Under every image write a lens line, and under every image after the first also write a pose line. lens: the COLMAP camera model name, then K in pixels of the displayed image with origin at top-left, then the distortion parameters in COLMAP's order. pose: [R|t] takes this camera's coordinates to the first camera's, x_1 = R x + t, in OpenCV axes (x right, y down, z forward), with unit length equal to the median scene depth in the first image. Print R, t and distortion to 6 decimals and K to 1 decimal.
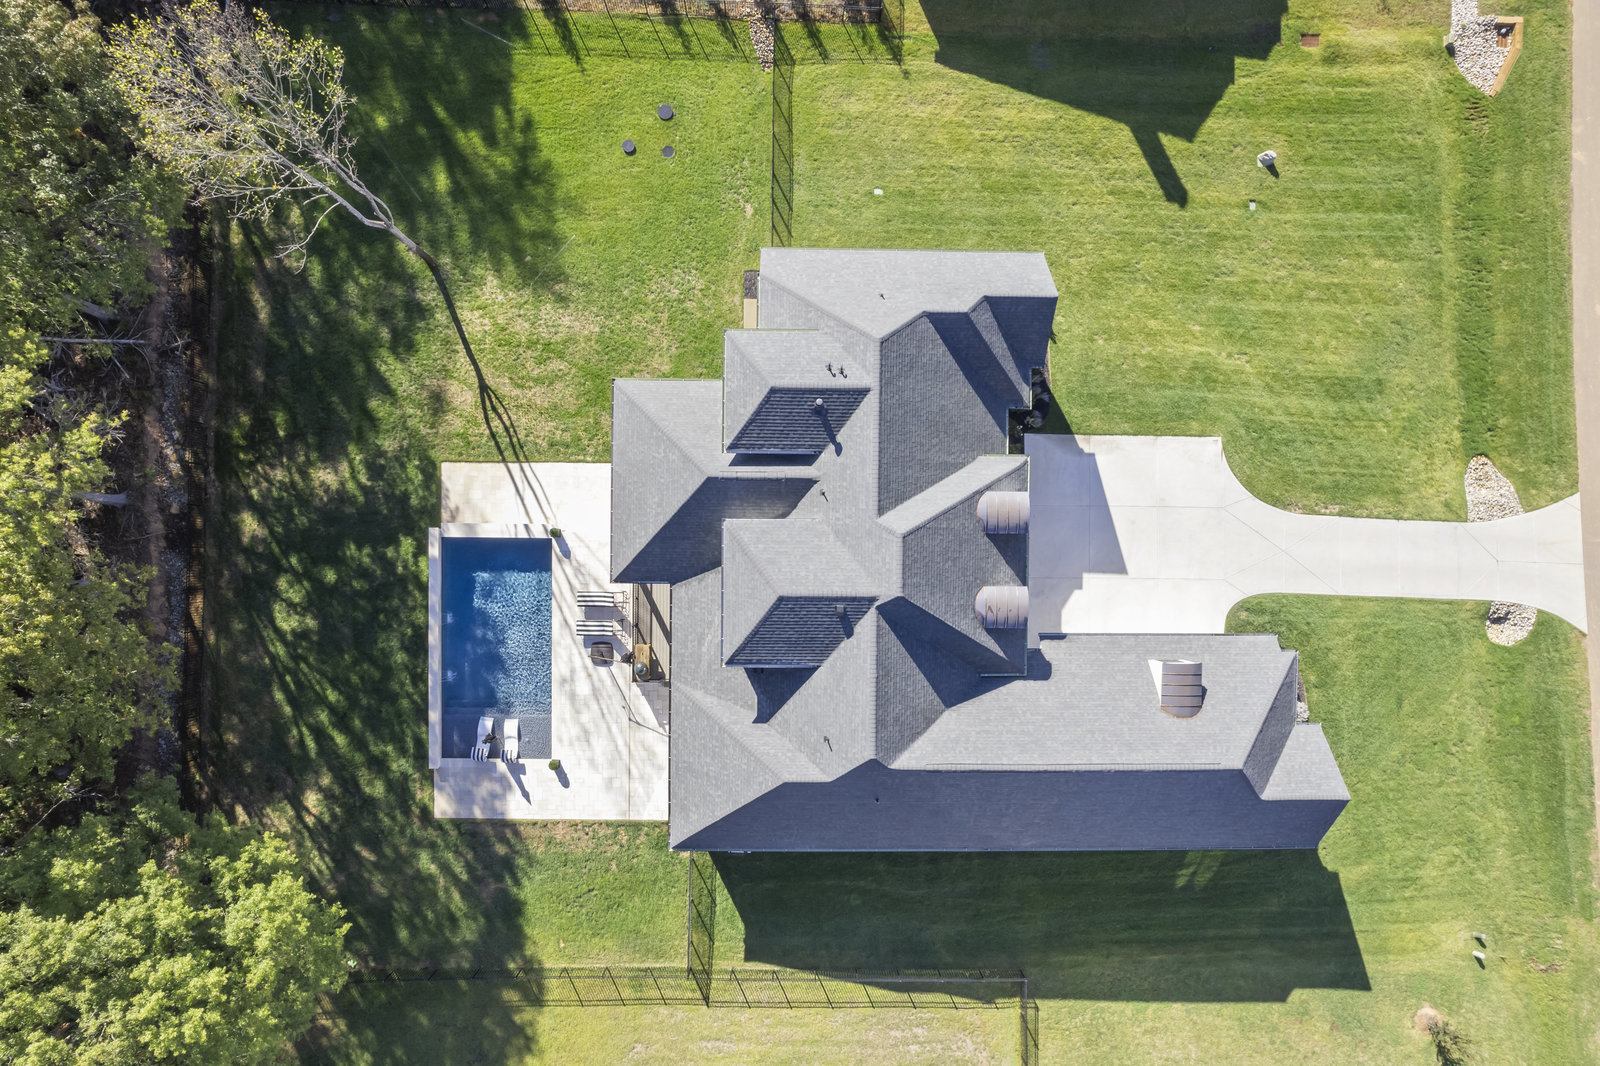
lens RADIAL K [[1032.0, 0, 798.5], [0, 1032.0, 584.3], [0, 0, 1]] dist [-0.065903, 0.046837]
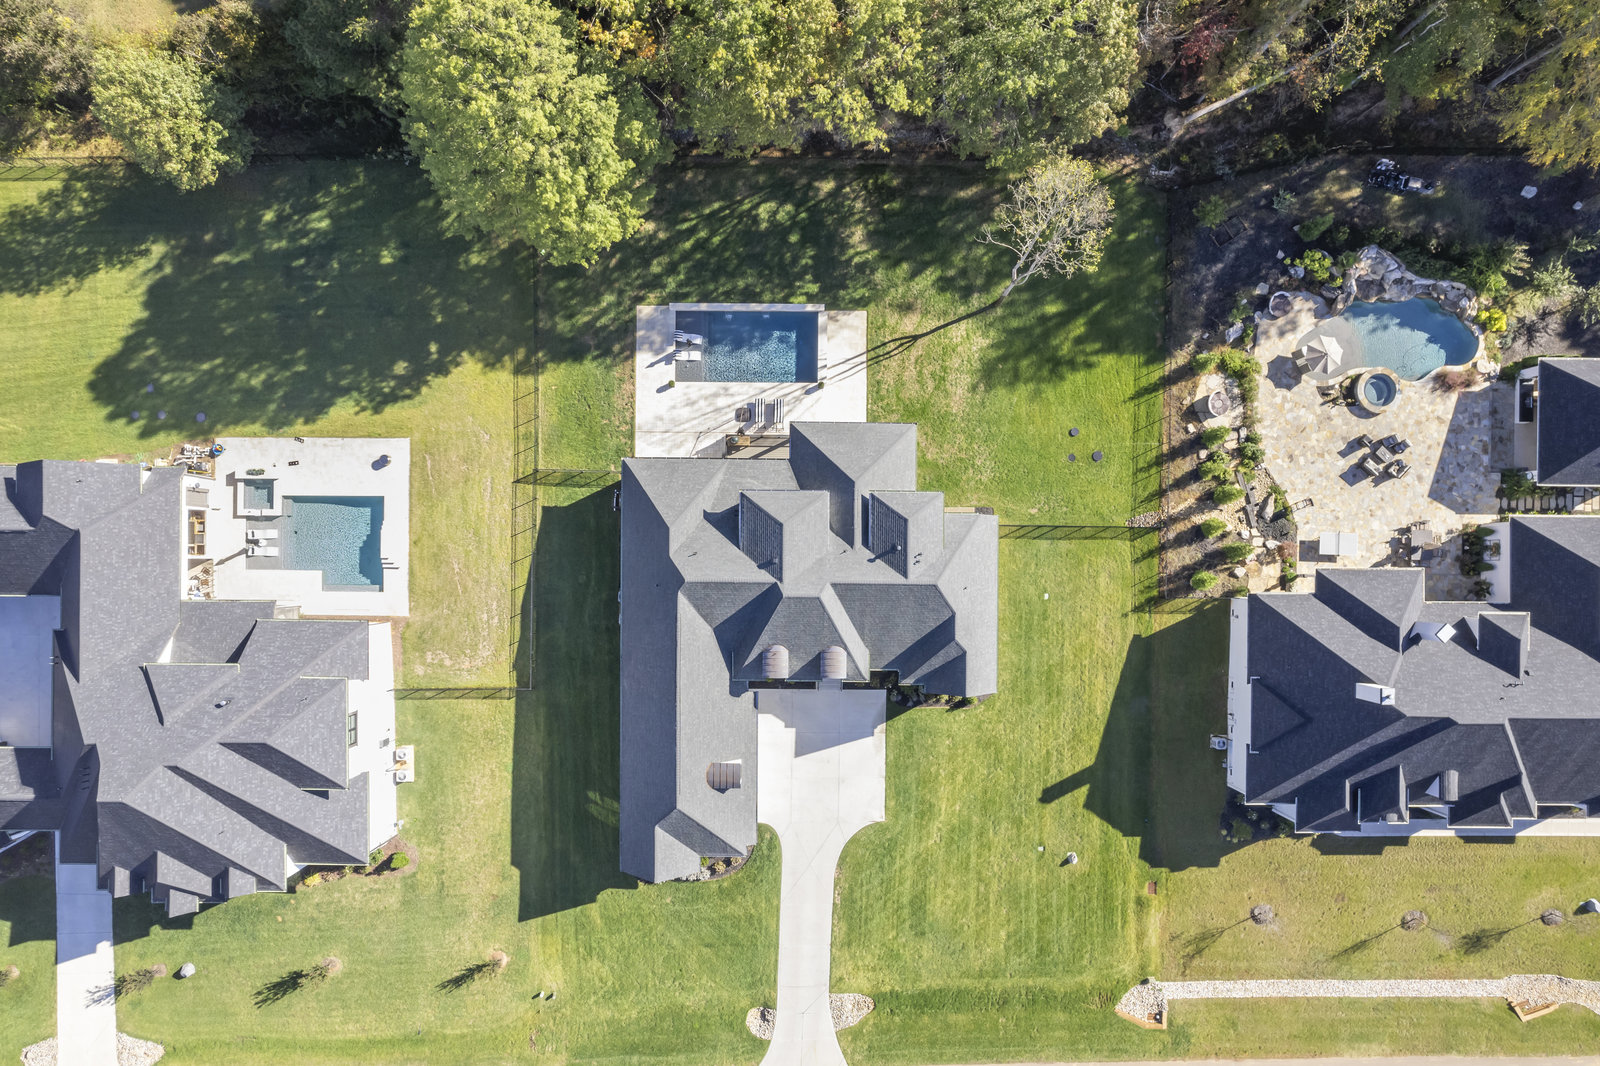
lens RADIAL K [[1032.0, 0, 798.5], [0, 1032.0, 584.3], [0, 0, 1]] dist [-0.065903, 0.046837]
pose [[0.000402, 1.000000, 0.000230, 0.064756], [-0.999718, 0.000407, -0.023759, 0.021342], [-0.023759, -0.000221, 0.999718, -0.554100]]
